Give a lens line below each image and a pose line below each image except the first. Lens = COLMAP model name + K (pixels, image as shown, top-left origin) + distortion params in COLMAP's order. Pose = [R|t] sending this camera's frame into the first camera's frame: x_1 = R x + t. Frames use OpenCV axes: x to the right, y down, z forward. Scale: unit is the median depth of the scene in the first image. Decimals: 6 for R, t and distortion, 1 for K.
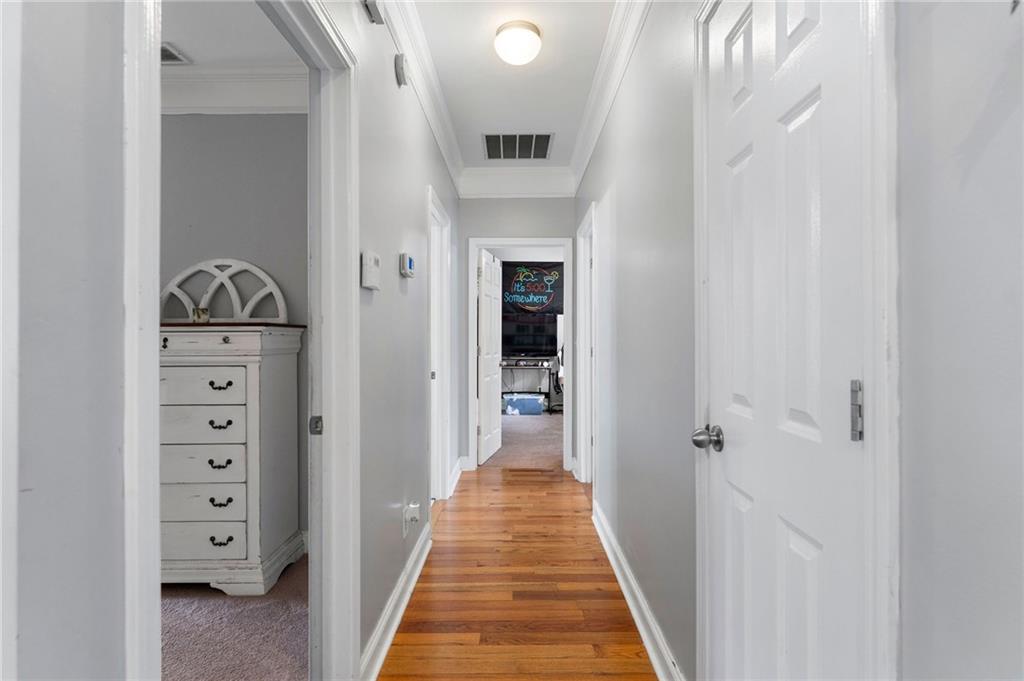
lens RADIAL K [[502.4, 0, 511.4], [0, 502.4, 337.5], [0, 0, 1]] dist [0.004502, 0.000916]
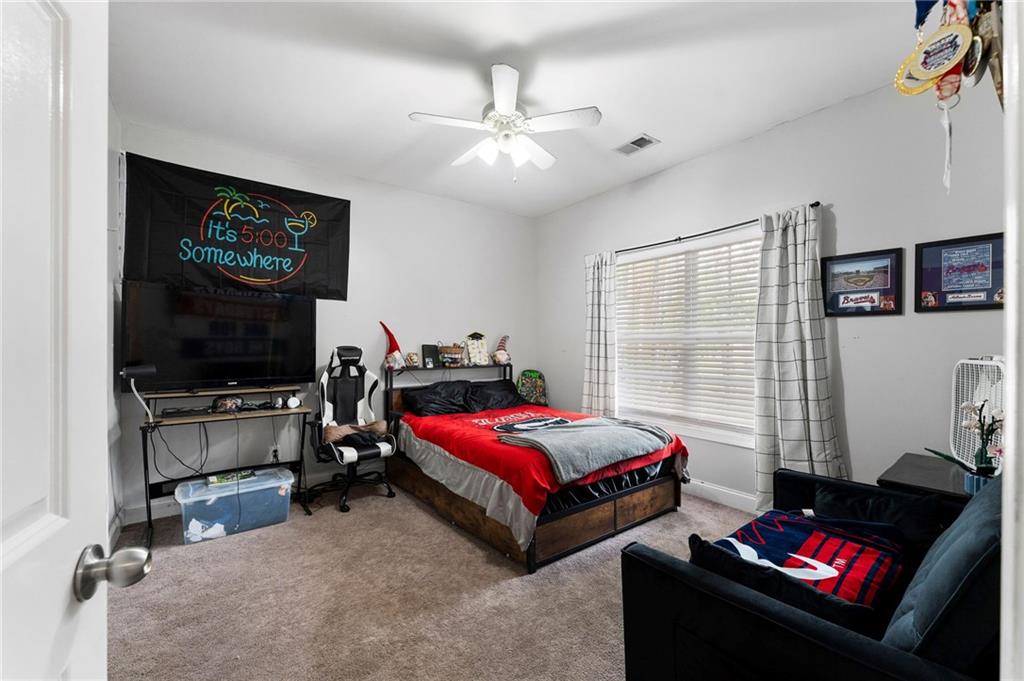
lens RADIAL K [[415.6, 0, 508.1], [0, 415.6, 343.8], [0, 0, 1]] dist [-0.002212, -0.000155]
pose [[0.801374, -0.001898, 0.598161, -0.001387], [-0.000791, 0.999991, 0.004233, -0.002460], [-0.598163, -0.003865, 0.801365, 0.559735]]
